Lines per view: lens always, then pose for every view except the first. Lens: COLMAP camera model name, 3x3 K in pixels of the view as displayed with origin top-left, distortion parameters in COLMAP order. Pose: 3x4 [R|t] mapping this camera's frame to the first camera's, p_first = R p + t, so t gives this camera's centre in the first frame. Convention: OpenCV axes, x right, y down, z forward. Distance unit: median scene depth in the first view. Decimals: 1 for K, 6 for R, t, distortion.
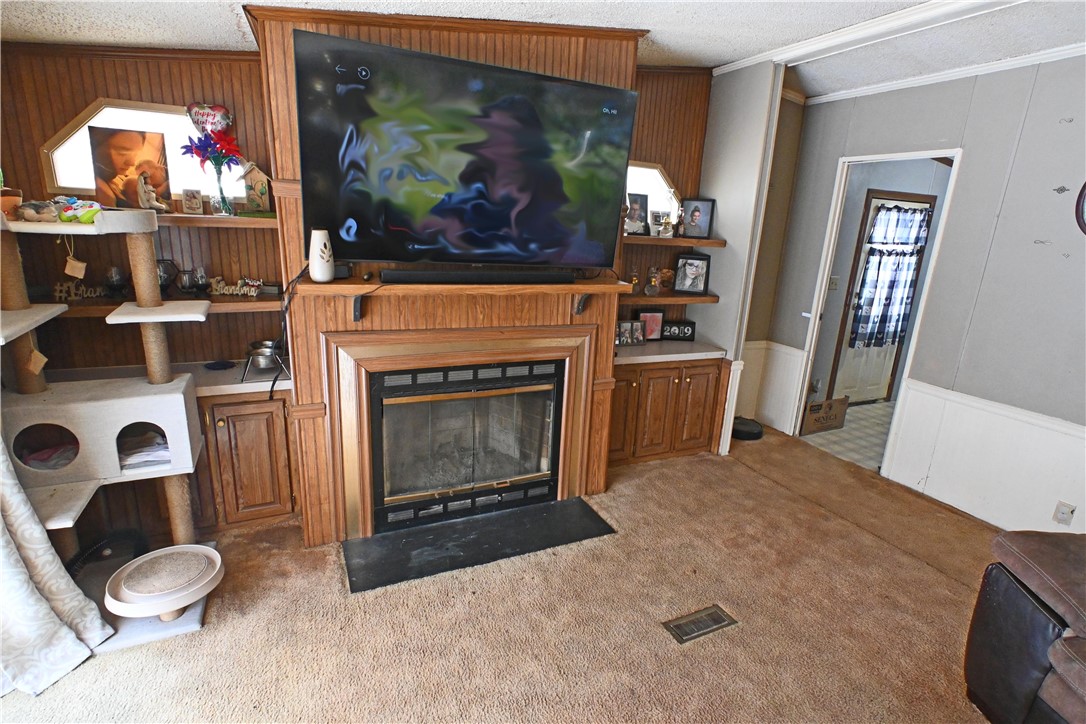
lens RADIAL K [[535.8, 0, 538.7], [0, 535.8, 365.2], [0, 0, 1]] dist [-0.003210, 0.000663]
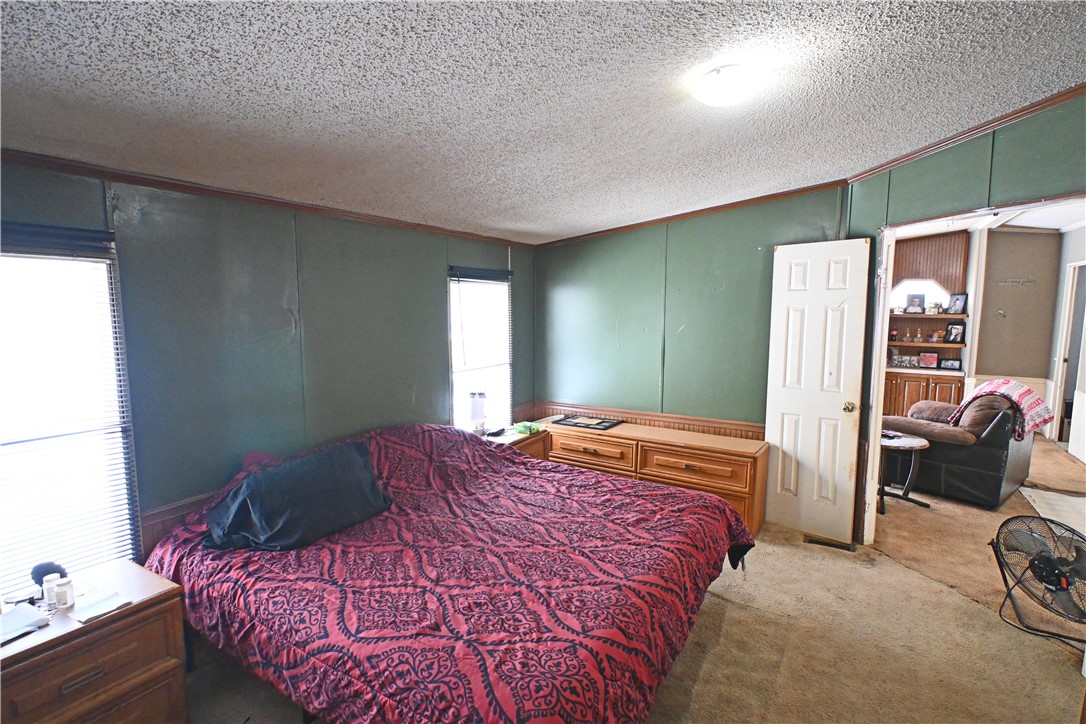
lens RADIAL K [[535.8, 0, 543.1], [0, 535.8, 365.5], [0, 0, 1]] dist [-0.003210, 0.000663]
pose [[0.562530, 0.042628, -0.825677, 1.232380], [-0.187099, 0.979326, -0.076908, 0.425377], [0.805328, 0.197746, 0.558876, -1.417304]]
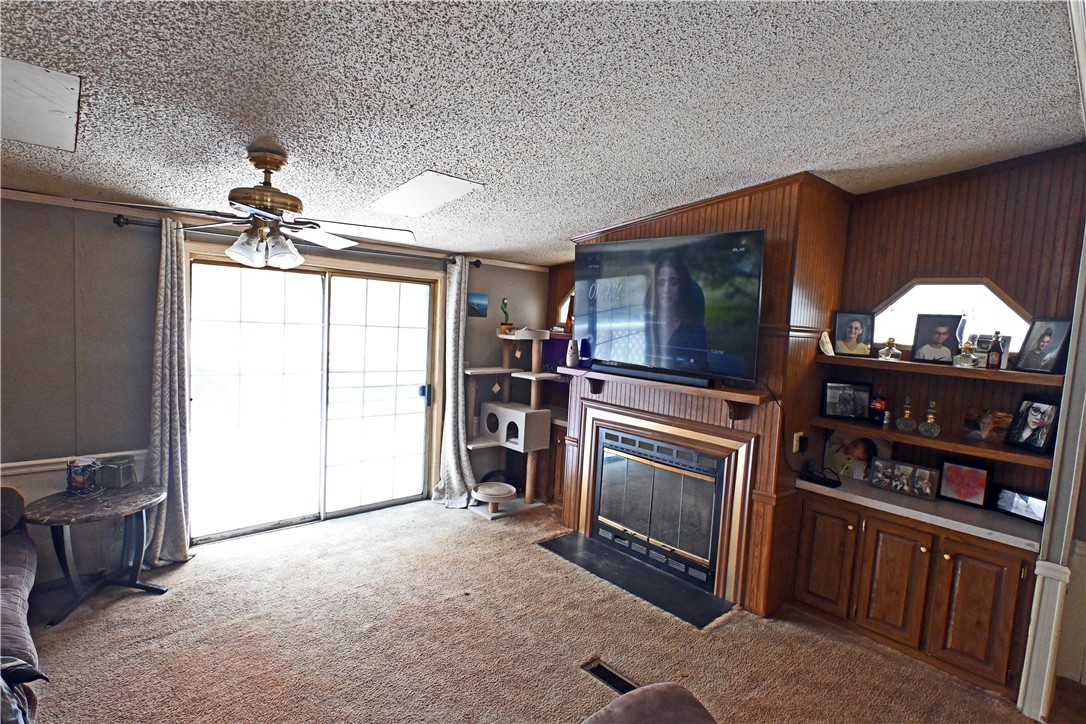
lens RADIAL K [[535.8, 0, 545.1], [0, 535.8, 365.5], [0, 0, 1]] dist [-0.003210, 0.000663]
pose [[0.303729, 0.046811, -0.951608, 0.896113], [-0.286953, 0.956910, -0.044516, -0.036130], [0.908519, 0.286587, 0.304074, 0.241143]]
